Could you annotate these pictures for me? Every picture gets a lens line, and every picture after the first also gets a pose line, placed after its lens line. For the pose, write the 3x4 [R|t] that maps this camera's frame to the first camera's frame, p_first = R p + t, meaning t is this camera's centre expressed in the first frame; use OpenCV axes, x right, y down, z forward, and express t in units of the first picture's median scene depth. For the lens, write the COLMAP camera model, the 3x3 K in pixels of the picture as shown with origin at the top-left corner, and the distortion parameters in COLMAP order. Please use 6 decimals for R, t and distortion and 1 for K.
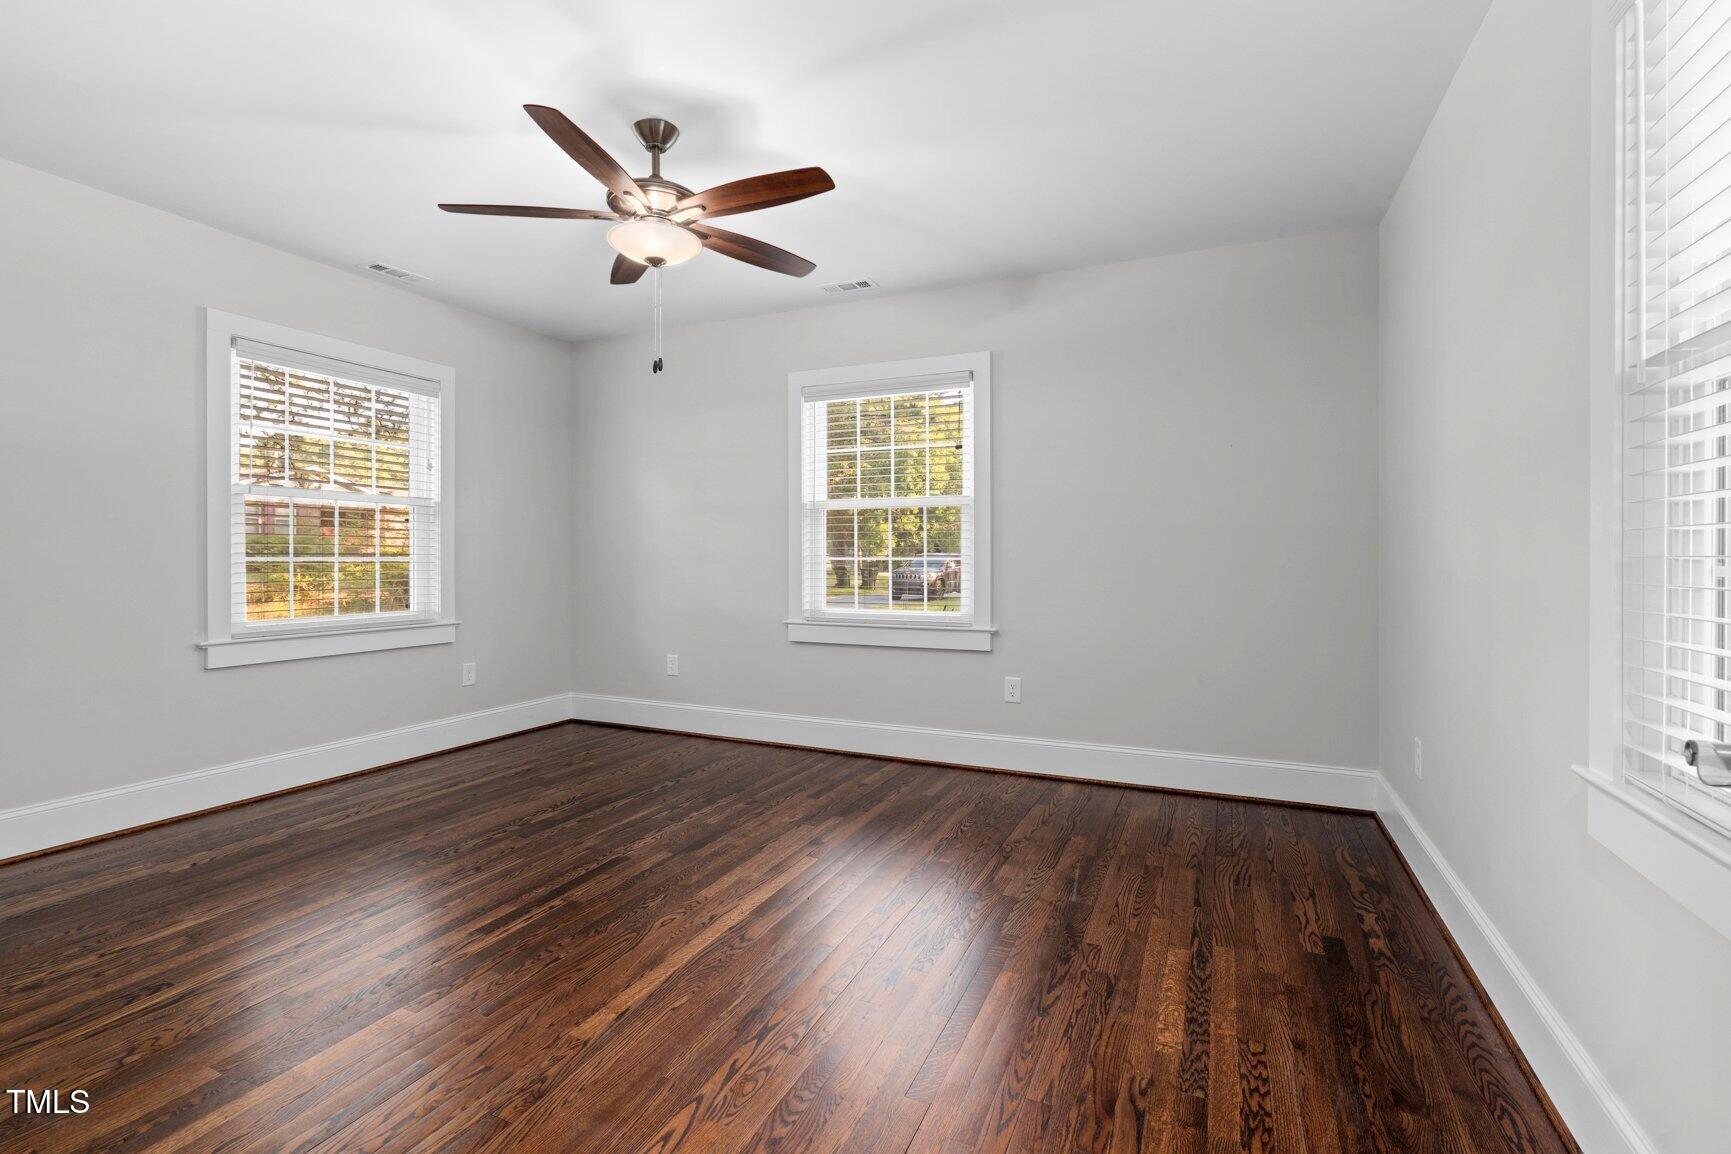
lens RADIAL K [[808.9, 0, 819.6], [0, 808.9, 554.9], [0, 0, 1]] dist [-0.032302, 0.010460]
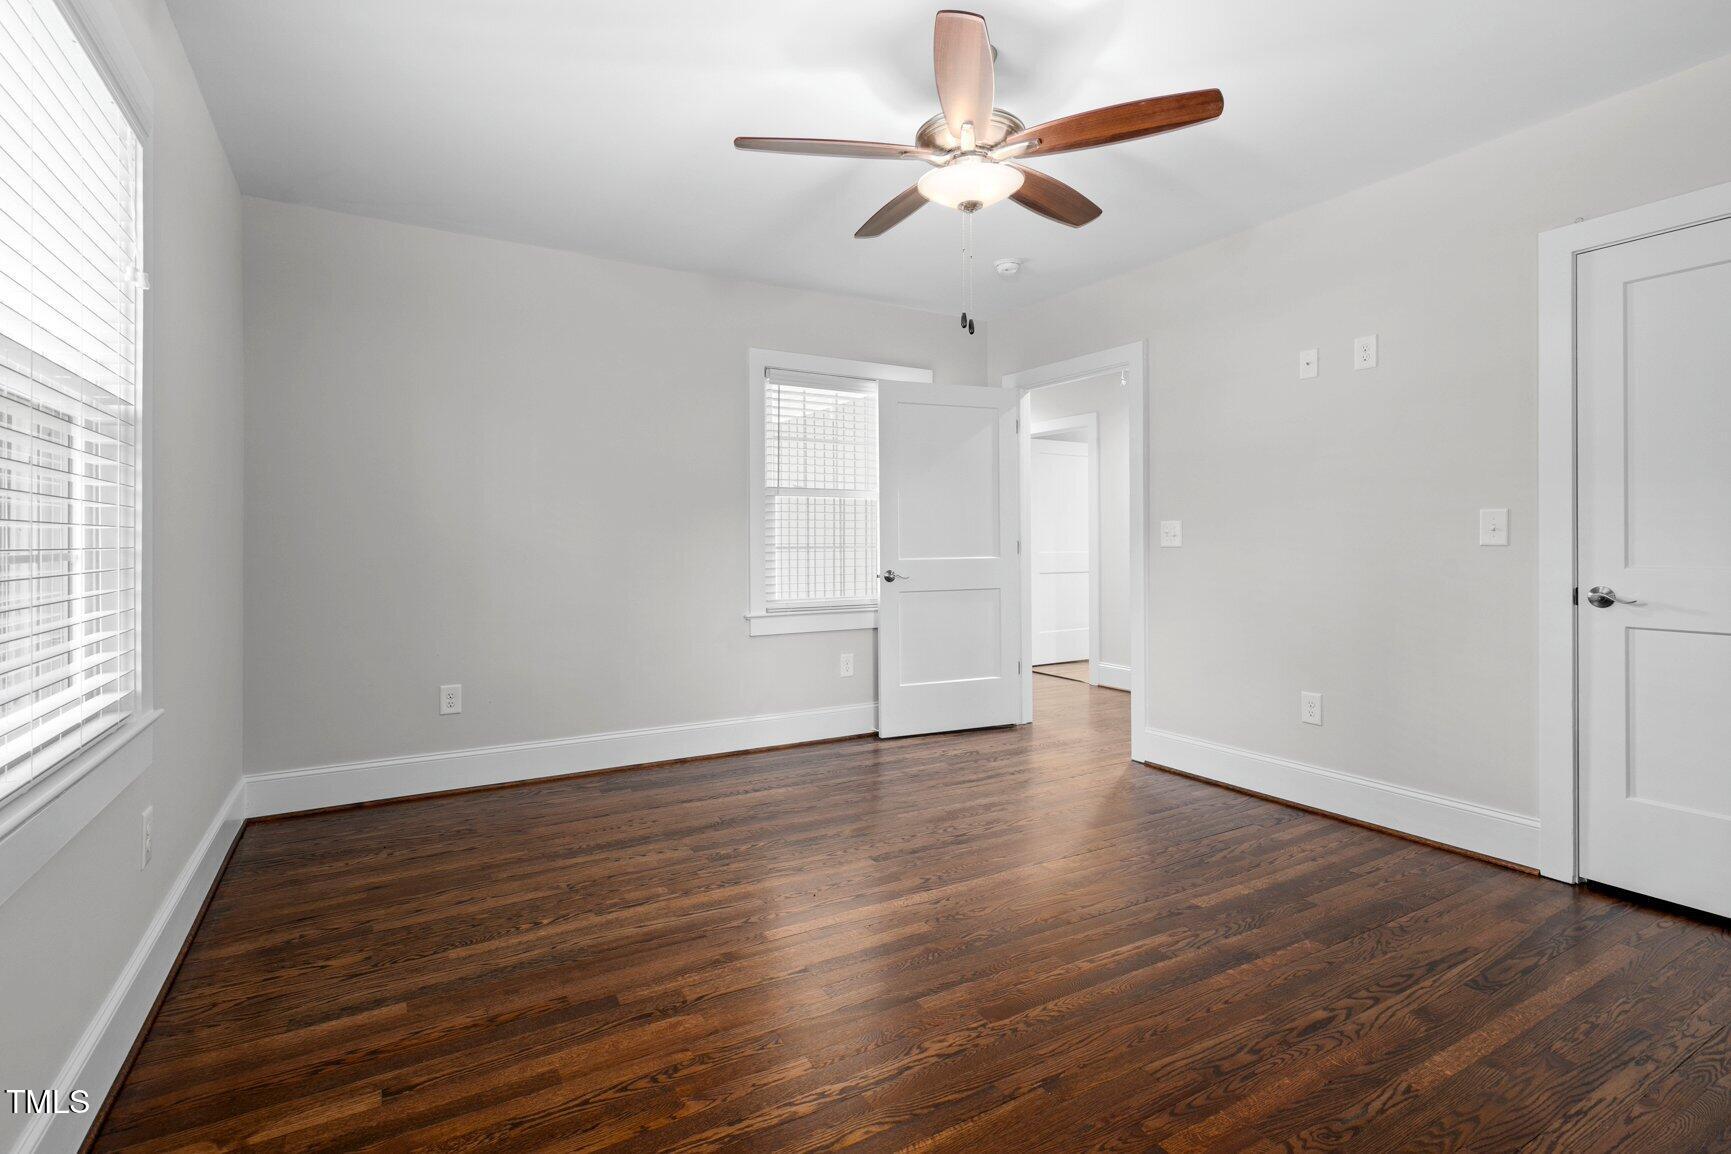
lens RADIAL K [[808.9, 0, 819.6], [0, 808.9, 554.9], [0, 0, 1]] dist [-0.032302, 0.010460]
pose [[-0.816700, -0.006928, 0.577021, -0.486906], [0.003876, 0.999840, 0.017491, -0.017334], [-0.577050, 0.016522, -0.816542, 1.542421]]
